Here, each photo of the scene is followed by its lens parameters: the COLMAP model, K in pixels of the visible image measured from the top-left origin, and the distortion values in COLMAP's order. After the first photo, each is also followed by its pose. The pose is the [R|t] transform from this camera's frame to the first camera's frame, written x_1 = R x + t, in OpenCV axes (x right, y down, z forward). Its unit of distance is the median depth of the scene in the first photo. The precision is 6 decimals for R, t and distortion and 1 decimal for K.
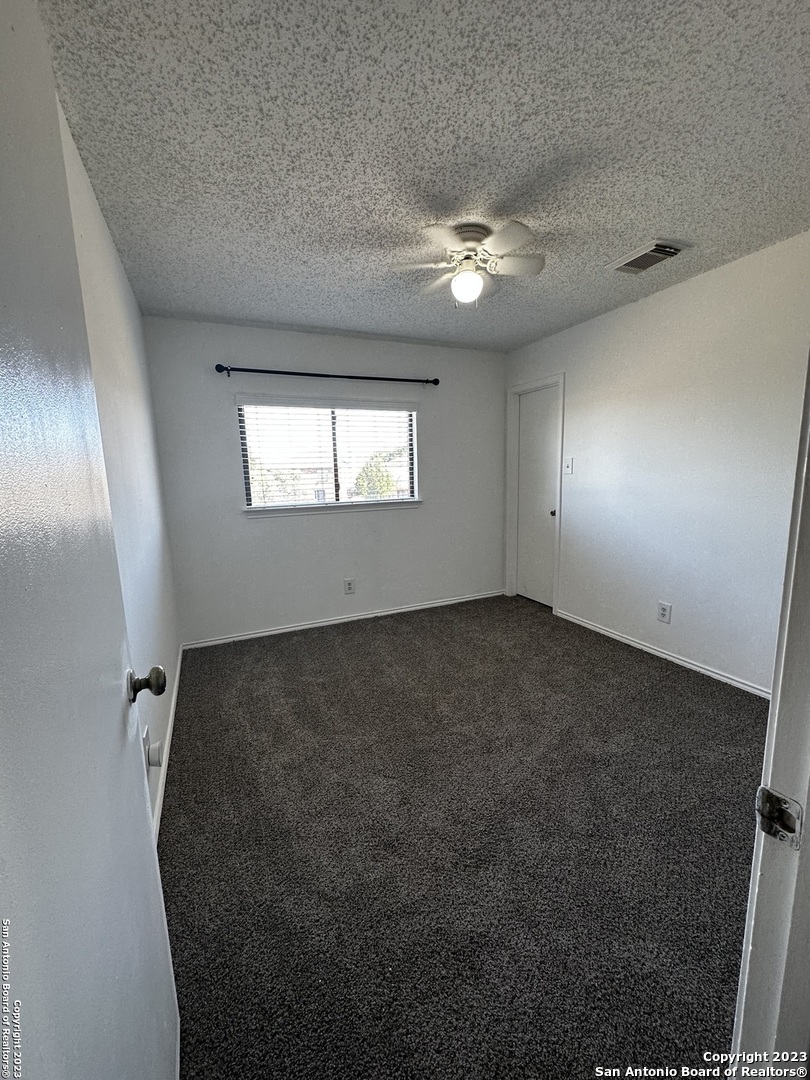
lens RADIAL K [[431.9, 0, 404.7], [0, 431.9, 539.2], [0, 0, 1]] dist [-0.002841, -0.000145]
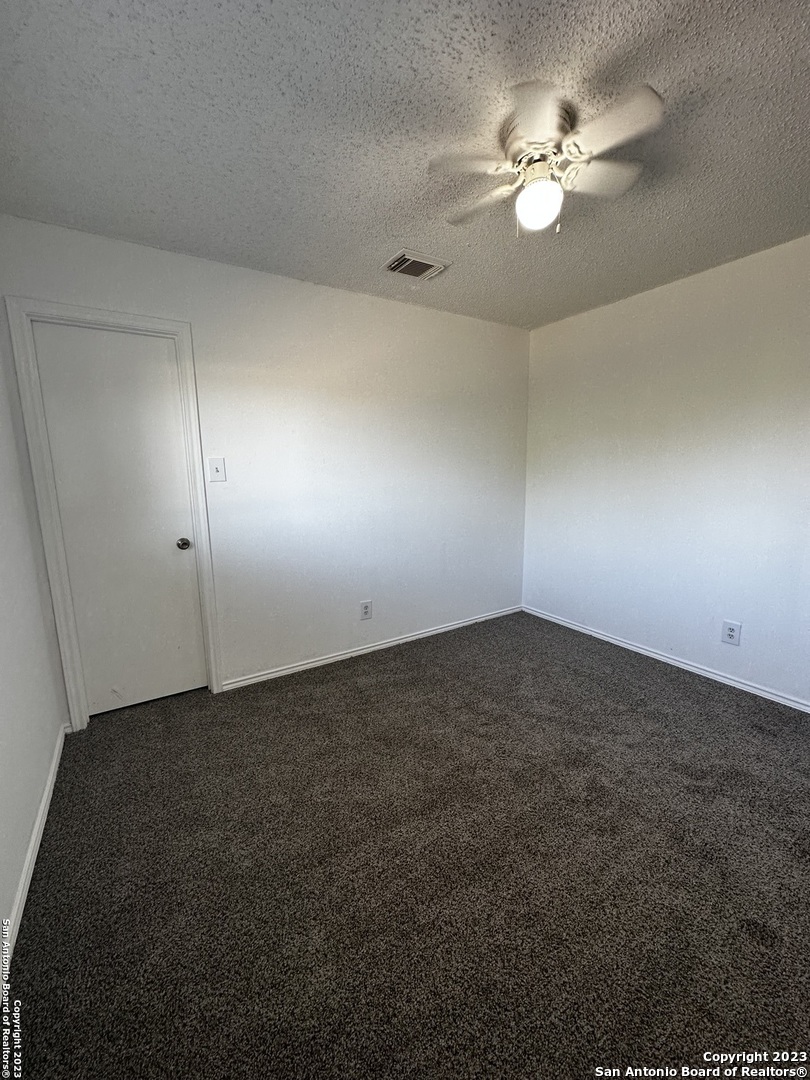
lens RADIAL K [[431.9, 0, 405.0], [0, 431.9, 538.7], [0, 0, 1]] dist [-0.002841, -0.000145]
pose [[-0.140718, -0.137926, 0.980395, -0.338442], [0.169299, 0.972311, 0.161089, -0.123700], [-0.975467, 0.188648, -0.113471, 0.811308]]
